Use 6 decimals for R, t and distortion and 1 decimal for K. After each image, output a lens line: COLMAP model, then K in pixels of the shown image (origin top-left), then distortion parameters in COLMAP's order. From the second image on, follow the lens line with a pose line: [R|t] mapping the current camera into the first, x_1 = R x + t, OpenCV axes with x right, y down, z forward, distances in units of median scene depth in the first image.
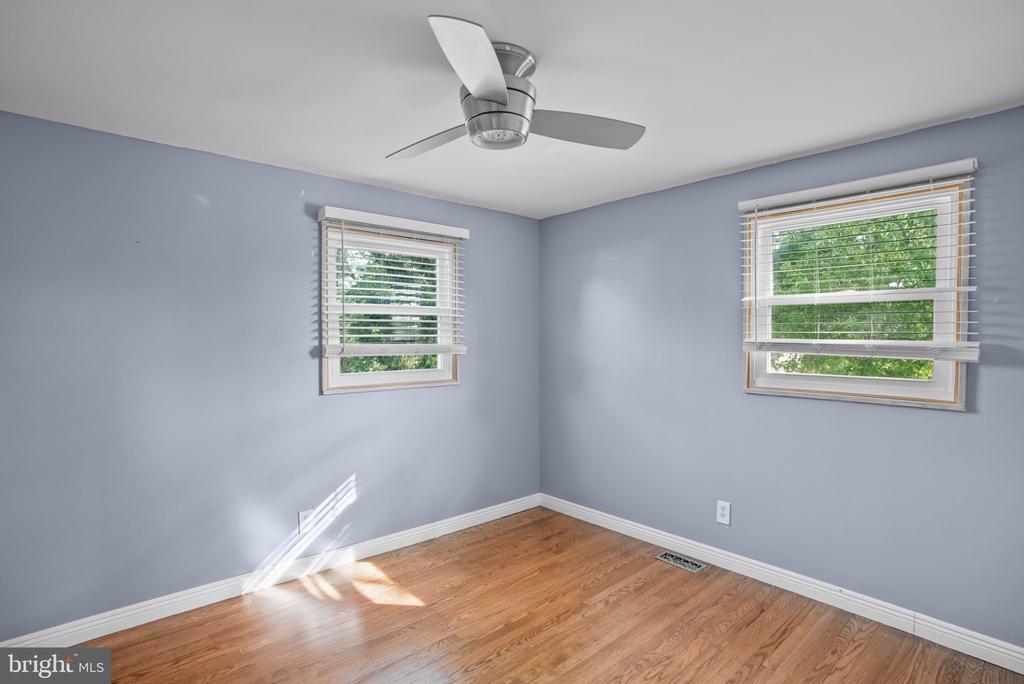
lens RADIAL K [[519.1, 0, 513.2], [0, 519.1, 344.2], [0, 0, 1]] dist [-0.036076, 0.011347]
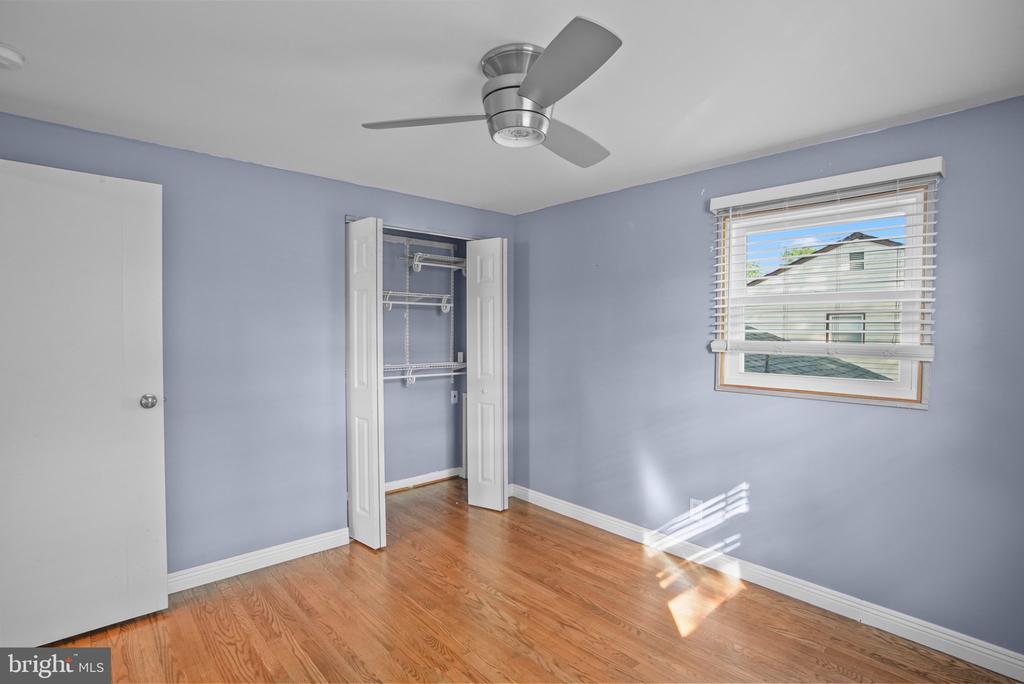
lens RADIAL K [[519.1, 0, 512.6], [0, 519.1, 336.9], [0, 0, 1]] dist [-0.036076, 0.011347]
pose [[0.003817, 0.013514, -0.999901, 0.599933], [-0.026376, 0.999562, 0.013409, -0.006019], [0.999645, 0.026322, 0.004171, 0.594066]]
